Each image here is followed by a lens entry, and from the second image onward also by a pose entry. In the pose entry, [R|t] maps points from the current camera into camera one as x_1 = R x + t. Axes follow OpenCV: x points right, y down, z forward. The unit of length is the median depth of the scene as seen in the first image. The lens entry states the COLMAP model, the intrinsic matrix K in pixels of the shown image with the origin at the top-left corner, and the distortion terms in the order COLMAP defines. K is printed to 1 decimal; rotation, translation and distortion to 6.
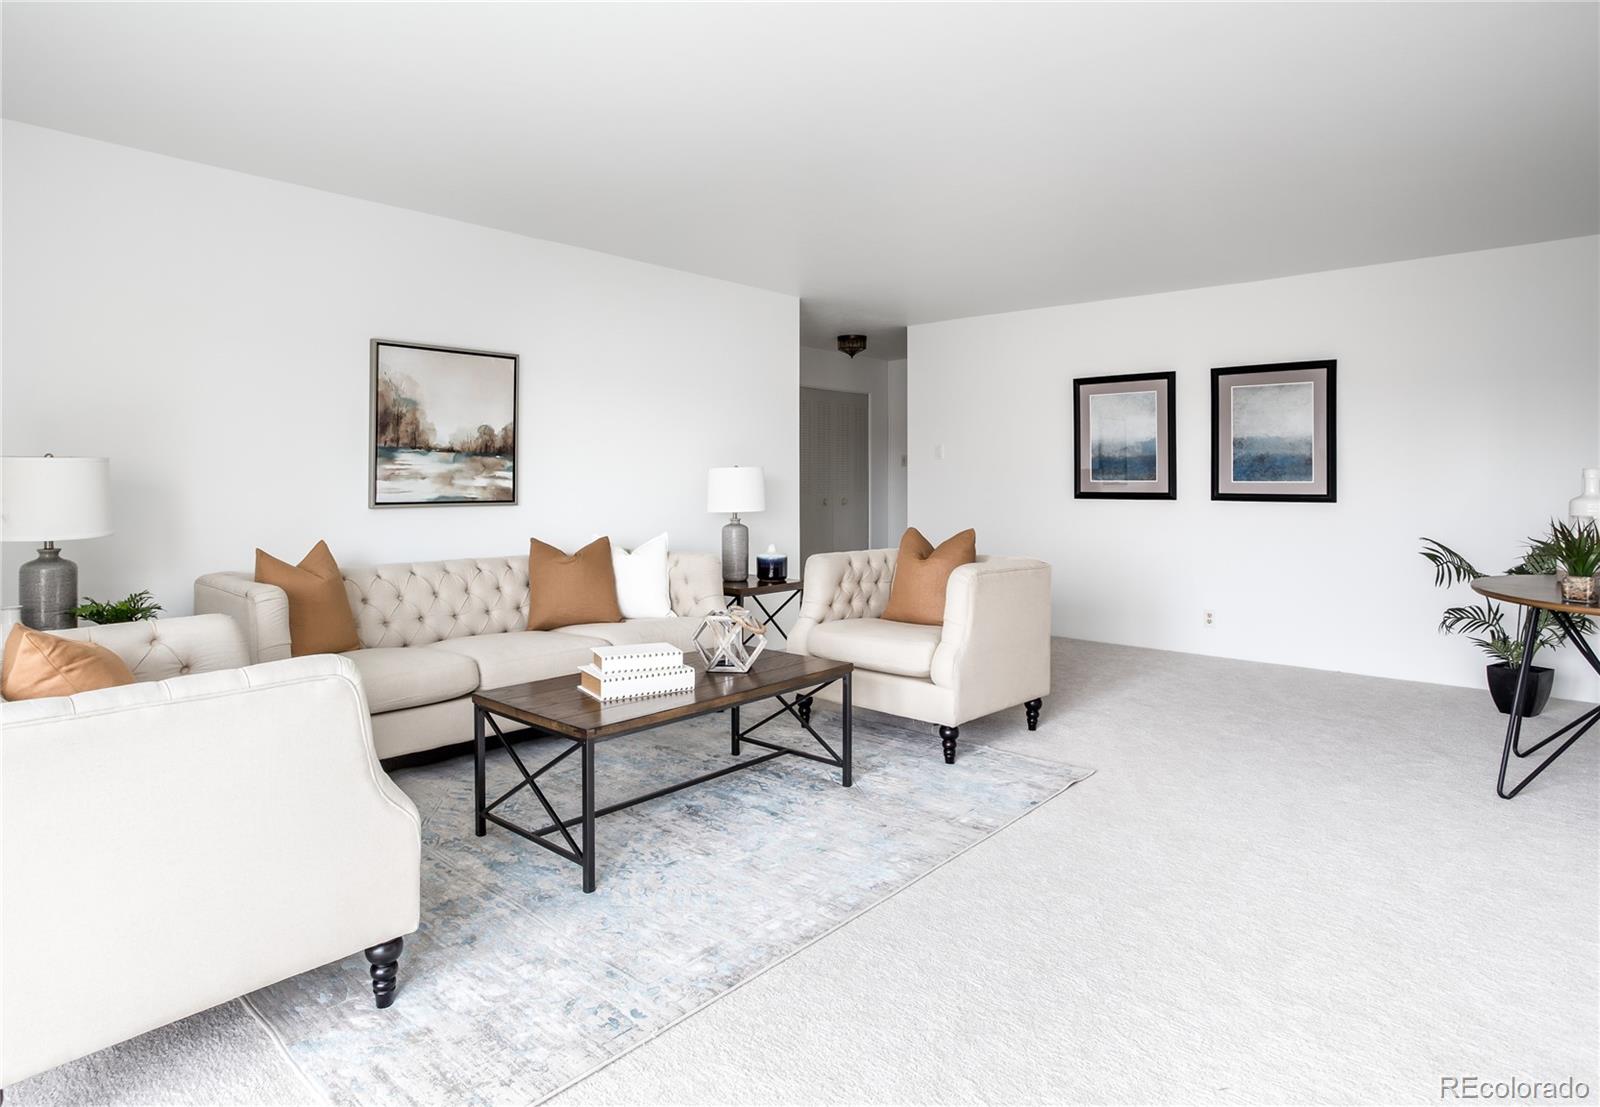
lens RADIAL K [[927.4, 0, 733.7], [0, 927.4, 472.3], [0, 0, 1]] dist [-0.020300, 0.004977]
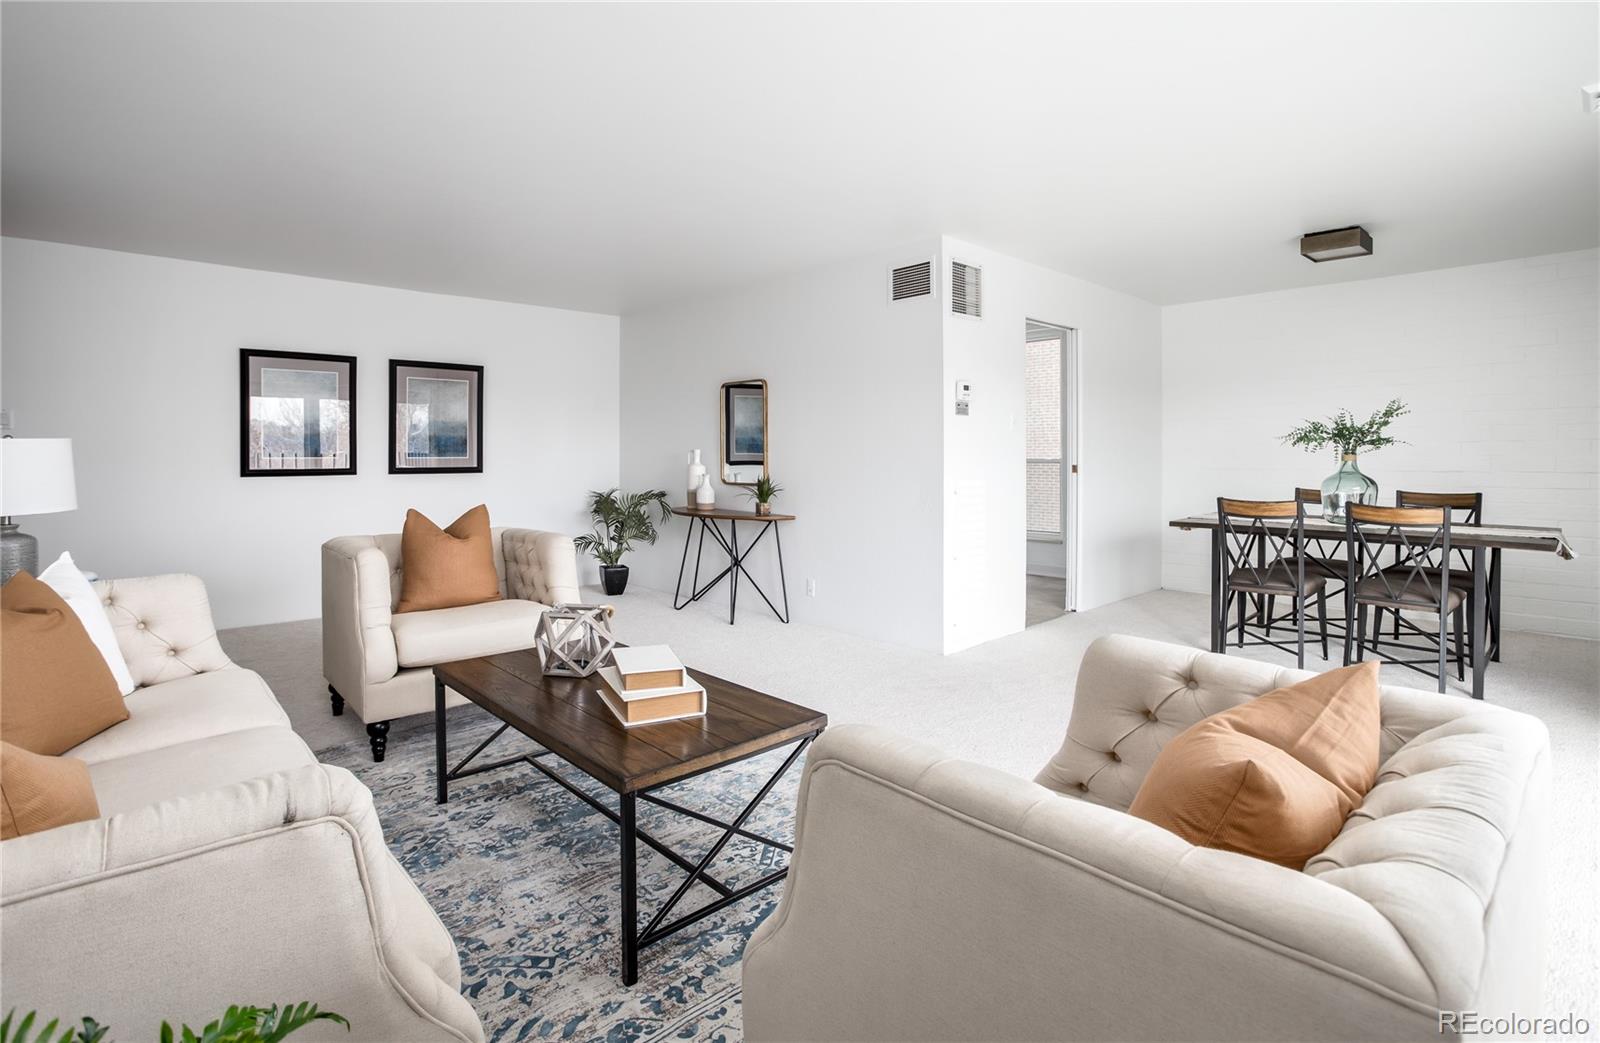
lens RADIAL K [[783.4, 0, 811.3], [0, 783.4, 469.3], [0, 0, 1]] dist [-0.015799, 0.000575]
pose [[0.059344, -0.022129, 0.997992, -0.561340], [-0.005577, 0.999731, 0.022499, -0.000566], [-0.998222, -0.006901, 0.059204, 0.560325]]
